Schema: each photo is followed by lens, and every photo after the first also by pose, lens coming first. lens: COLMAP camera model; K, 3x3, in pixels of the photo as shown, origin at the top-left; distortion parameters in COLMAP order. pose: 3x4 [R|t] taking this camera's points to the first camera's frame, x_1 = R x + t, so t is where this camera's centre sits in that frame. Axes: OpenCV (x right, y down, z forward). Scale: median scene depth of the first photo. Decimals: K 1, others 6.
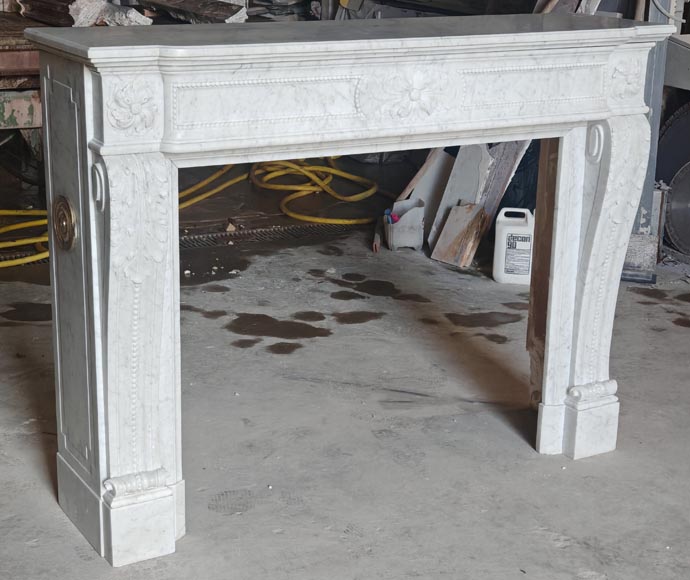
lens RADIAL K [[1291.2, 0, 345.0], [0, 1291.2, 290.0], [0, 0, 1]] dist [0.134487, -0.138779]
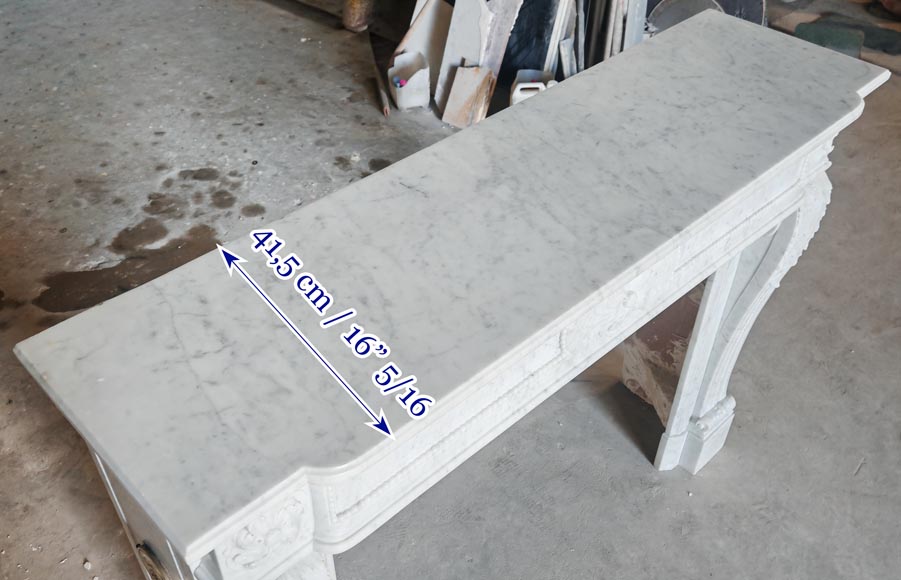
lens RADIAL K [[817.7, 0, 450.5], [0, 817.7, 290.0], [0, 0, 1]] dist [0.057958, 0.003704]
pose [[0.971782, -0.164822, 0.168738, -0.062630], [0.074087, 0.892437, 0.445048, -0.199056], [-0.223942, -0.419989, 0.879465, 0.352141]]
